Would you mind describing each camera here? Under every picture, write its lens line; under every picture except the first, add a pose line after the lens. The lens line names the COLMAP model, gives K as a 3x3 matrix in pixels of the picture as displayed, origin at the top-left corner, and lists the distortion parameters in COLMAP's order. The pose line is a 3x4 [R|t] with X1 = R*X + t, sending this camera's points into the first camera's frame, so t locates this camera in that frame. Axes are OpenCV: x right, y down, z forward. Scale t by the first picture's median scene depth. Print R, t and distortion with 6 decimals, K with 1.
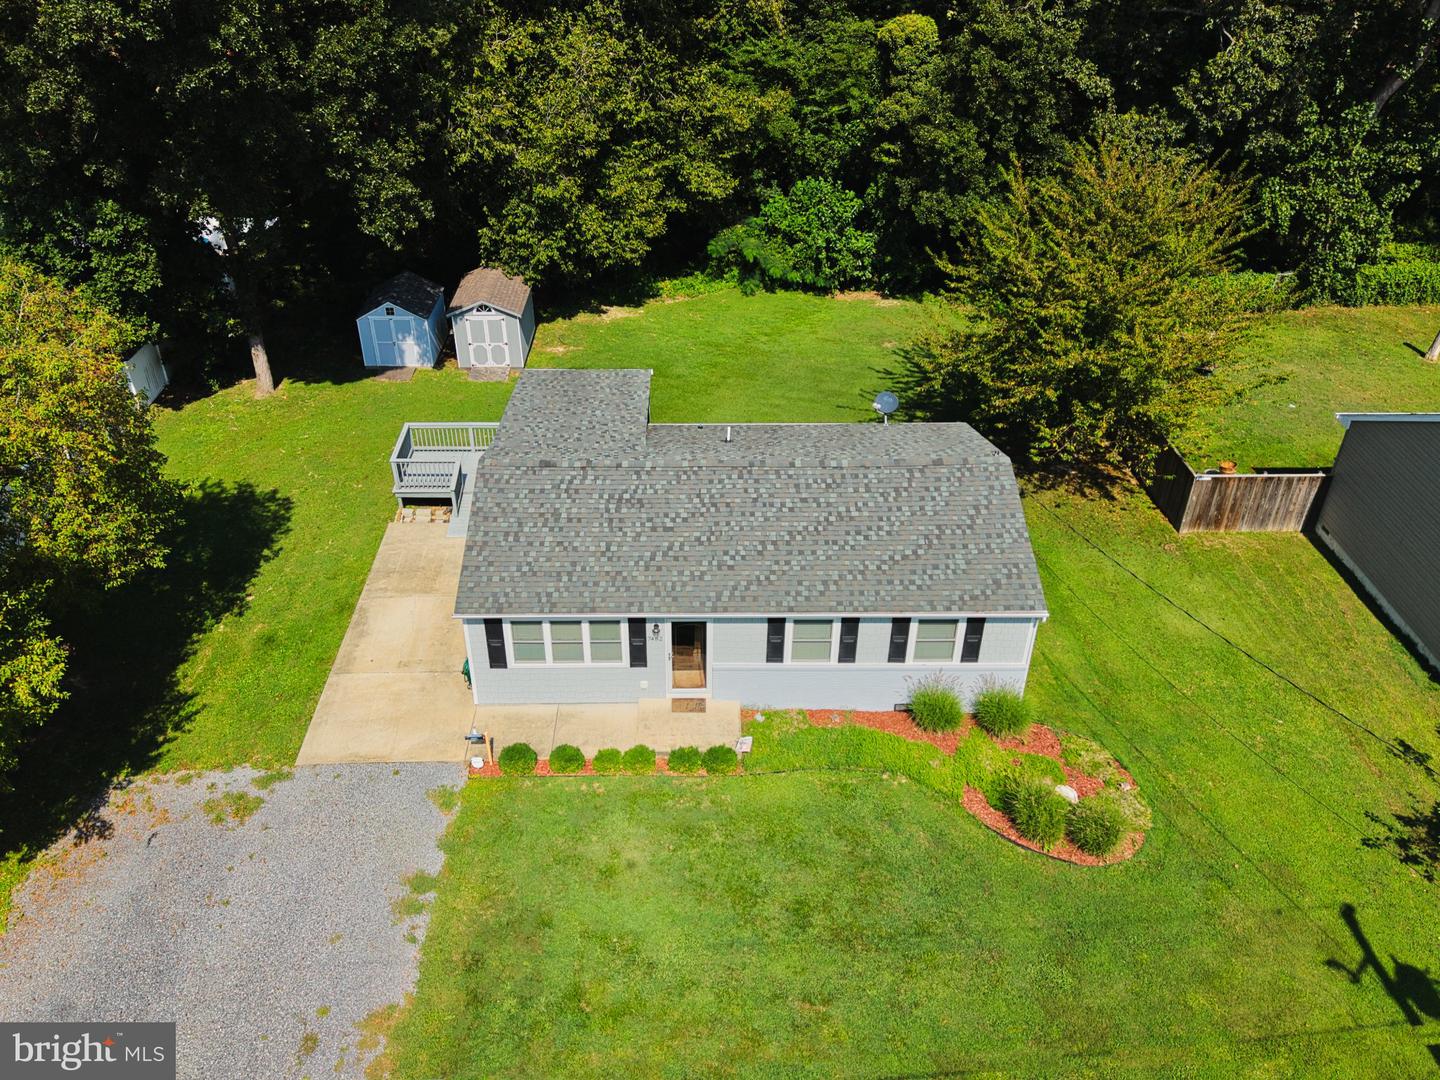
lens RADIAL K [[1169.2, 0, 690.4], [0, 1169.2, 591.0], [0, 0, 1]] dist [0.071381, -0.101485]
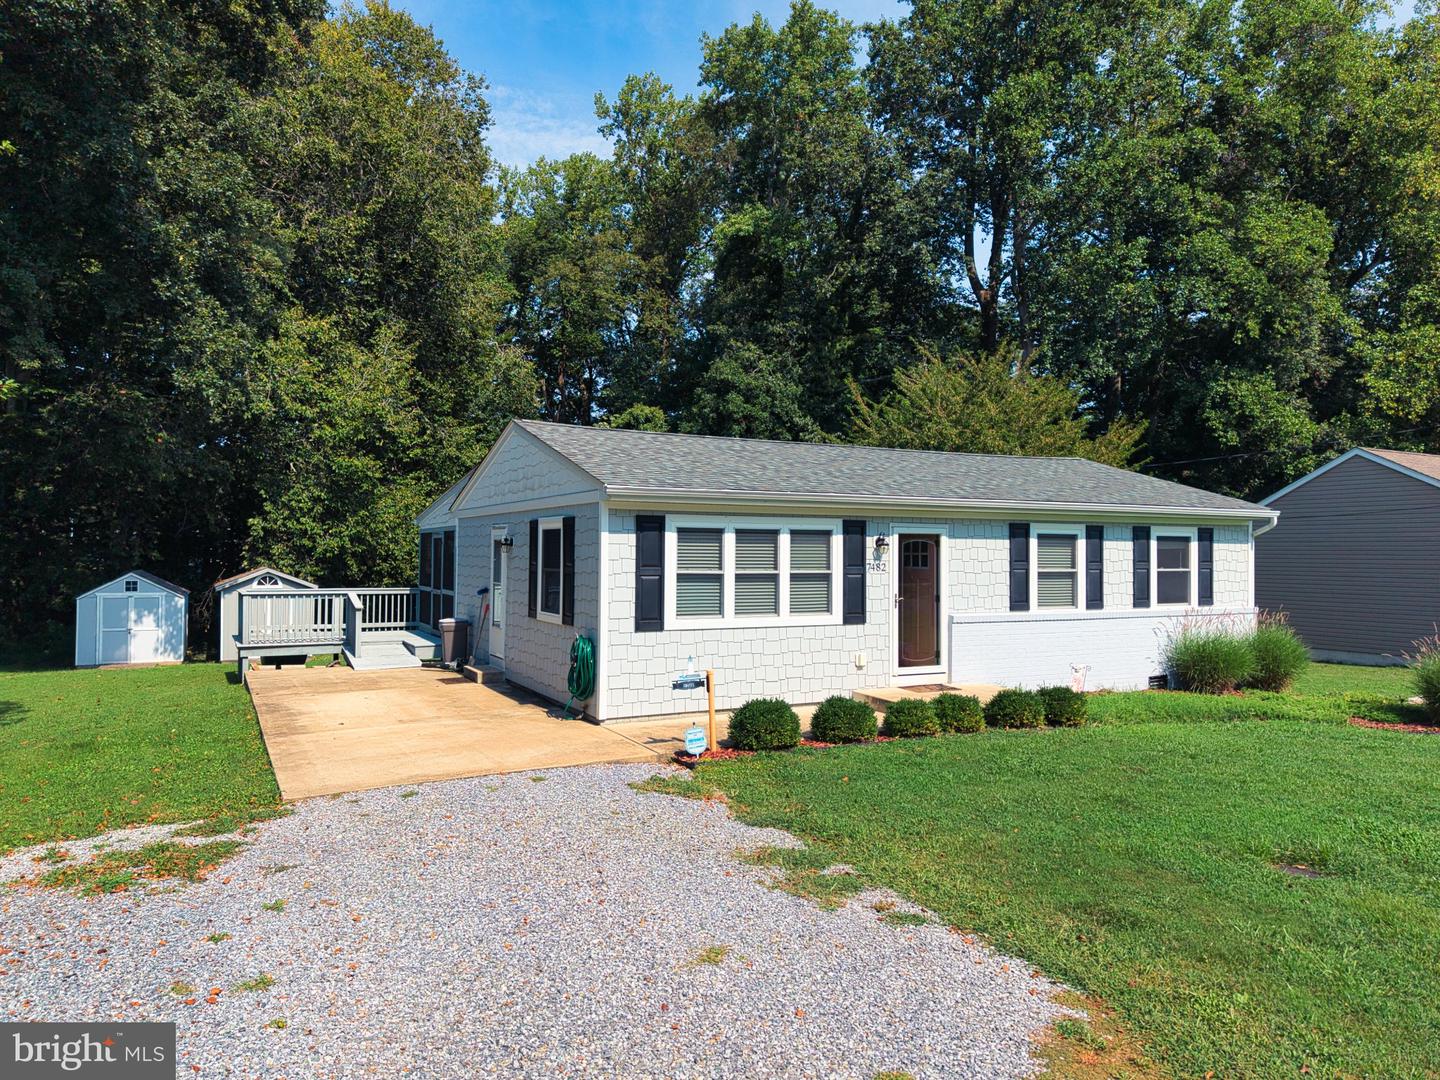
lens RADIAL K [[982.6, 0, 720.0], [0, 982.6, 540.0], [0, 0, 1]] dist [0.096947, -0.150629]
pose [[0.887235, 0.014247, 0.461097, -0.231934], [0.260712, 0.809111, -0.526658, 0.189419], [-0.380582, 0.587484, 0.714157, 0.409878]]
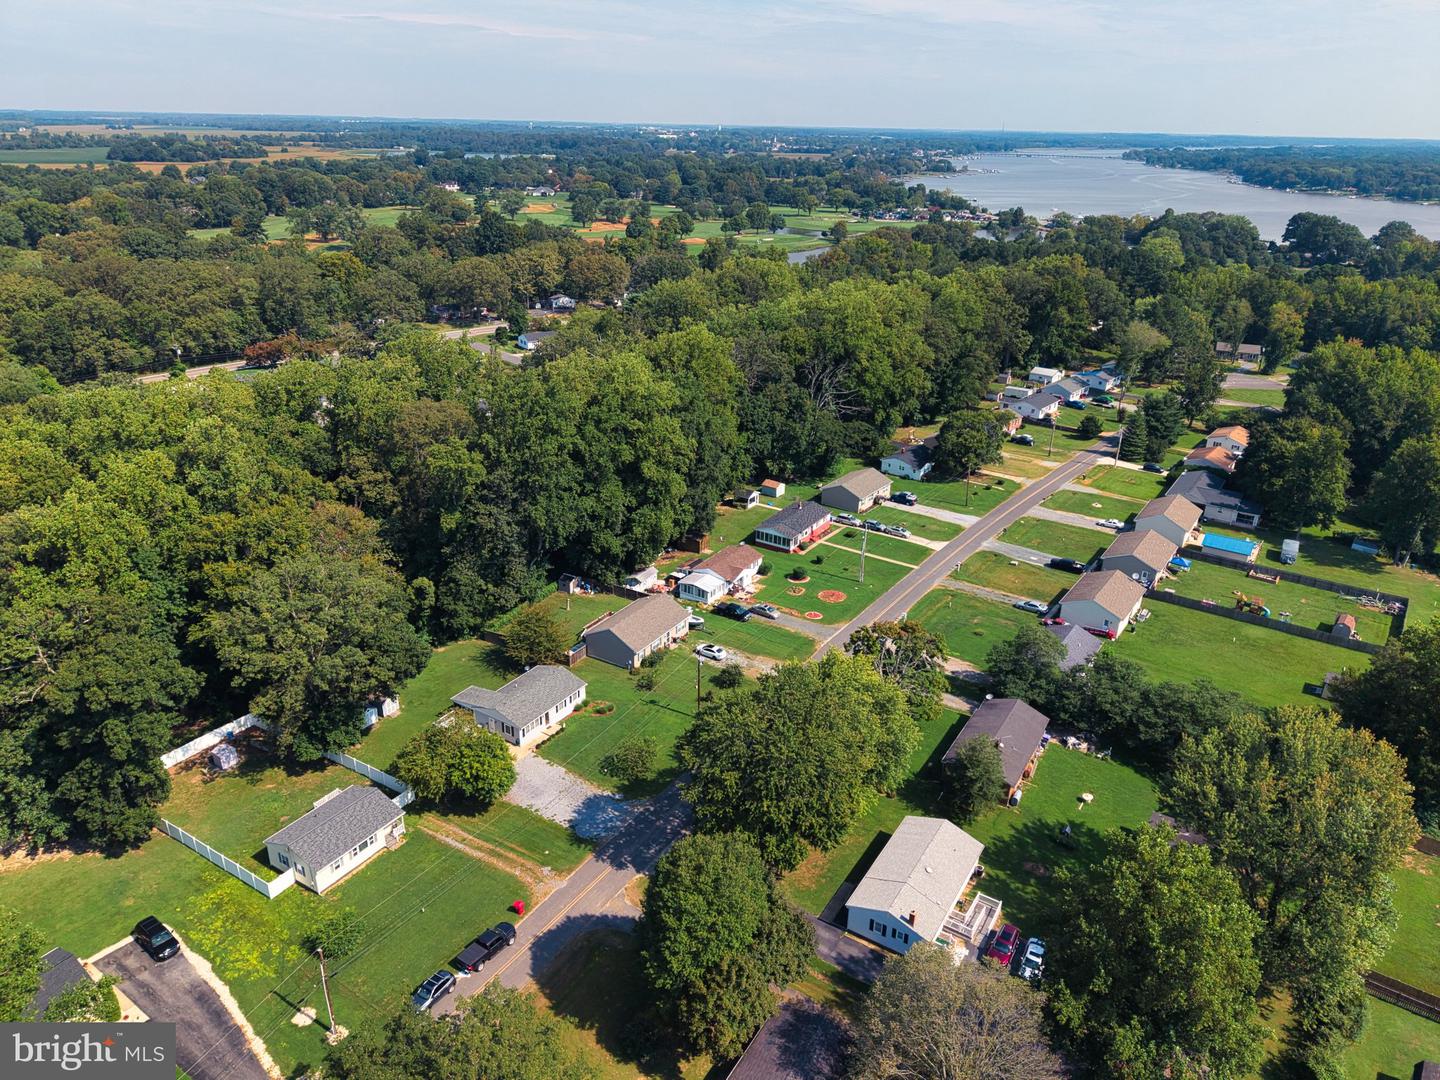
lens RADIAL K [[982.6, 0, 720.0], [0, 982.6, 540.0], [0, 0, 1]] dist [0.096947, -0.150629]
pose [[0.538525, -0.325734, 0.777102, -2.031884], [0.464156, 0.884394, 0.049051, -0.379083], [-0.703242, 0.334282, 0.627460, -1.985794]]
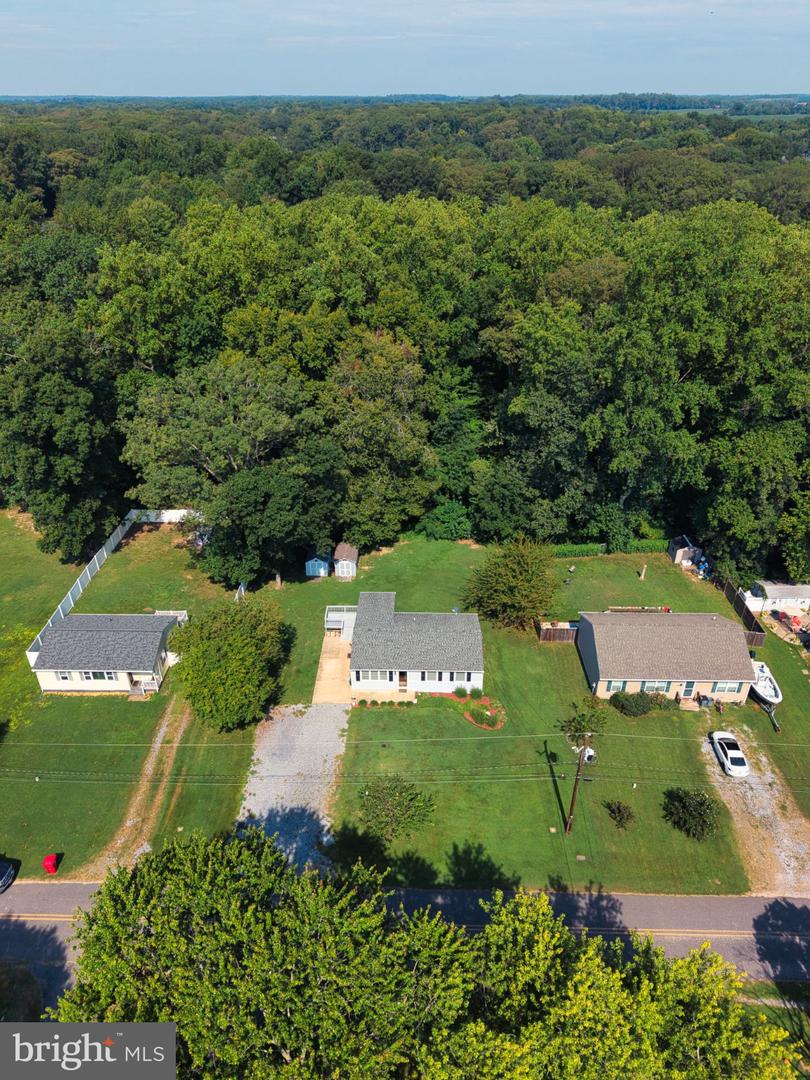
lens RADIAL K [[727.7, 0, 405.0], [0, 727.7, 540.0], [0, 0, 1]] dist [0.041252, -0.026405]
pose [[0.999692, 0.012018, -0.021706, 0.037969], [-0.013323, 0.998047, -0.061028, -0.189040], [0.020930, 0.061299, 0.997900, -1.098173]]
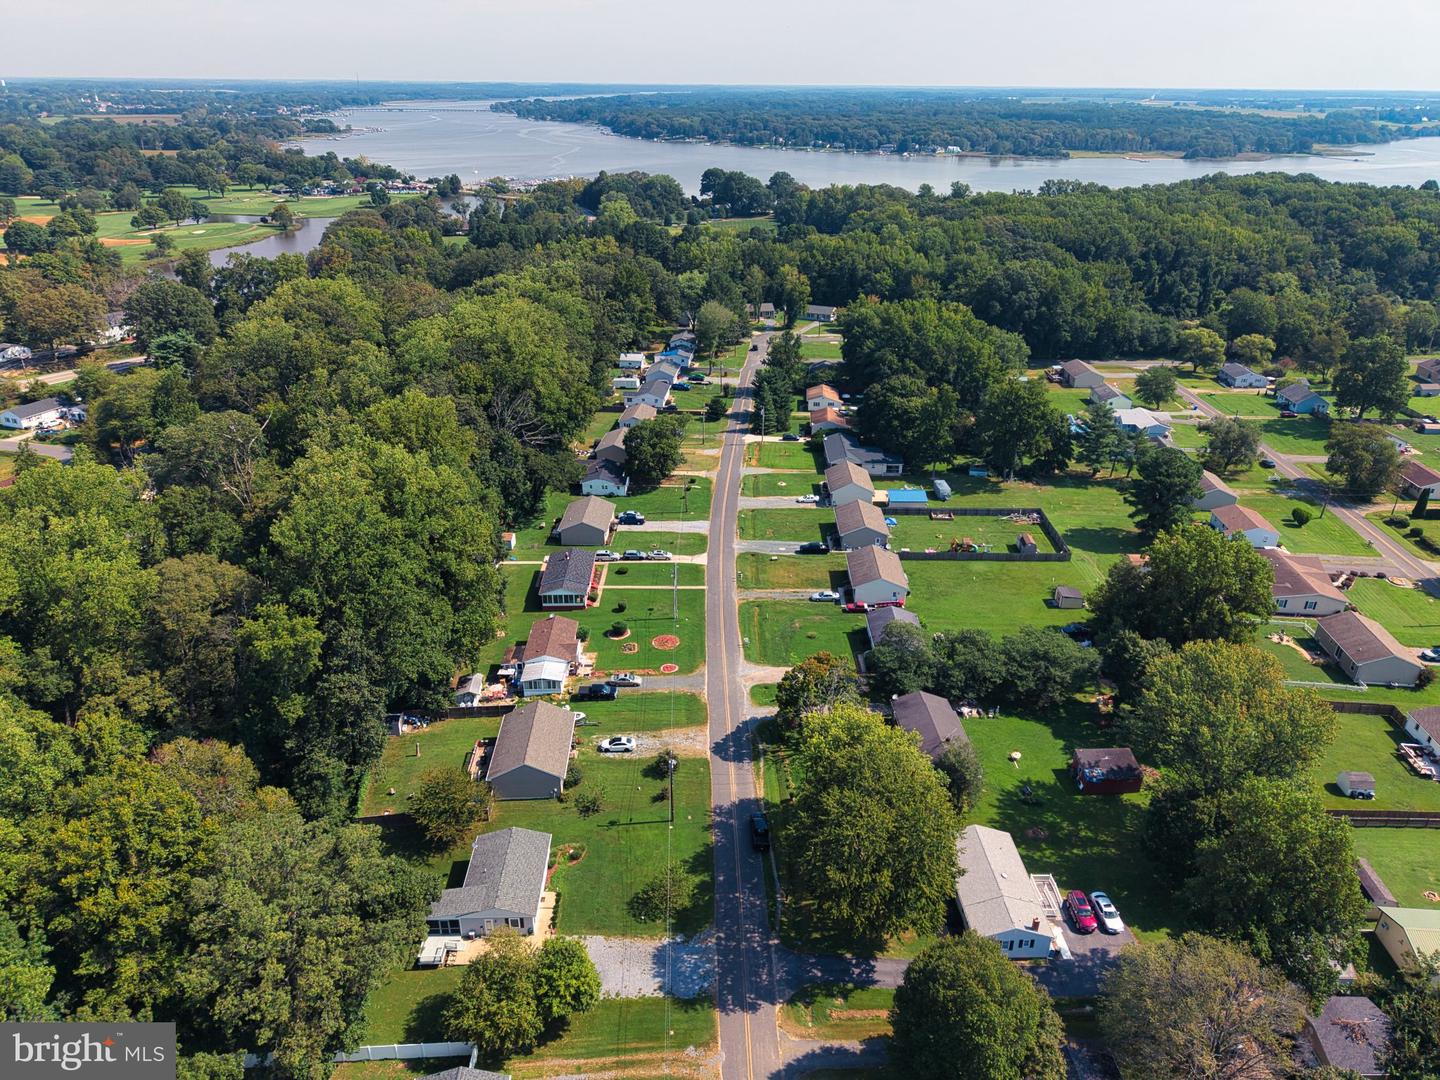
lens RADIAL K [[982.6, 0, 720.0], [0, 982.6, 540.0], [0, 0, 1]] dist [0.096947, -0.150629]
pose [[-0.040868, -0.432647, 0.900637, -2.167645], [0.556217, 0.738956, 0.380218, -1.515368], [-0.830031, 0.516489, 0.210446, -0.903211]]
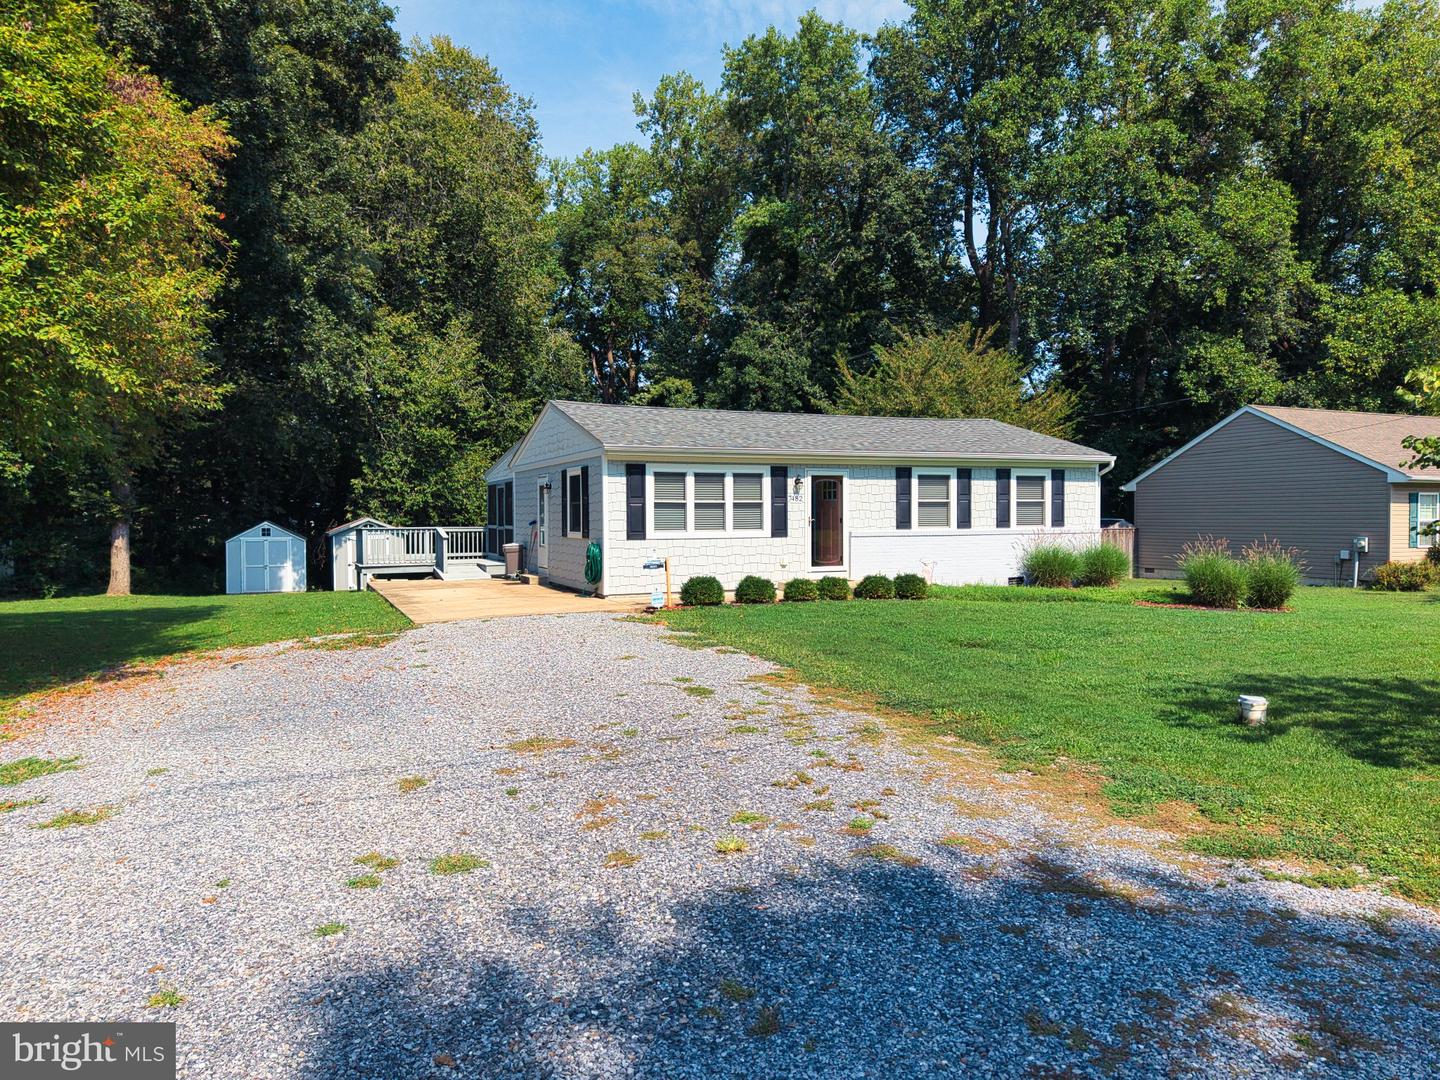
lens RADIAL K [[982.6, 0, 720.0], [0, 982.6, 540.0], [0, 0, 1]] dist [0.096947, -0.150629]
pose [[0.913977, -0.012044, 0.405588, -0.264954], [0.238402, 0.824780, -0.512740, 0.298835], [-0.328345, 0.565326, 0.756701, 0.281488]]
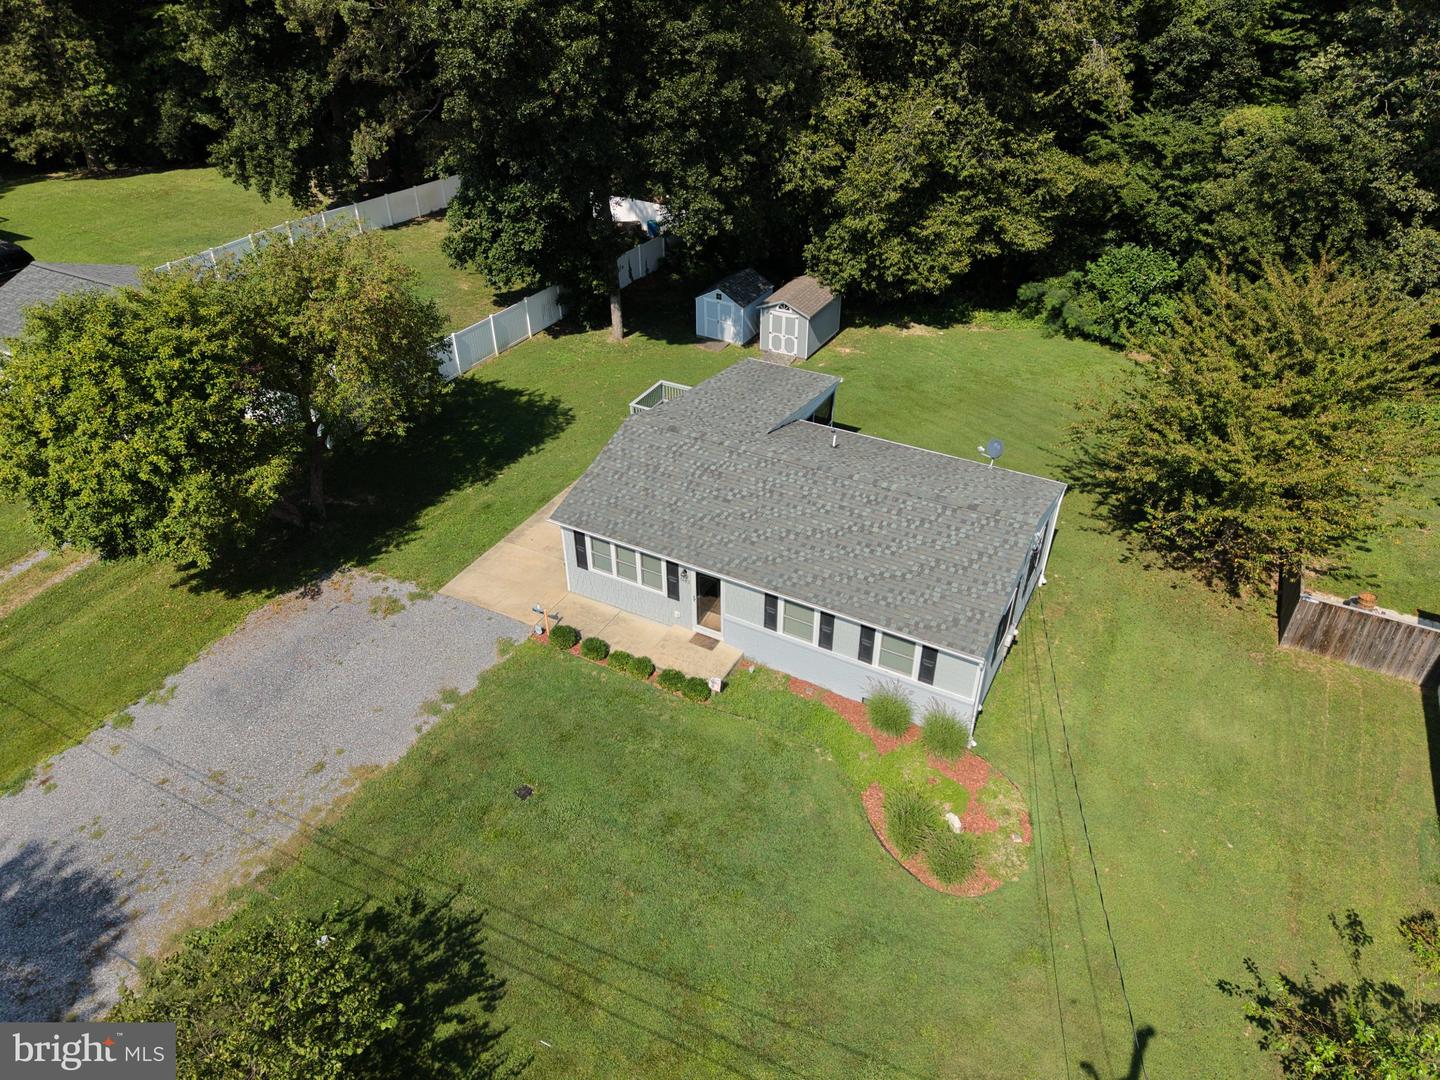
lens RADIAL K [[970.2, 0, 720.0], [0, 970.2, 540.0], [0, 0, 1]] dist [0.041252, -0.026405]
pose [[0.877503, 0.274573, -0.393191, 0.258947], [-0.273337, 0.960021, 0.060383, -0.048456], [0.394051, 0.054488, 0.917472, 0.036809]]
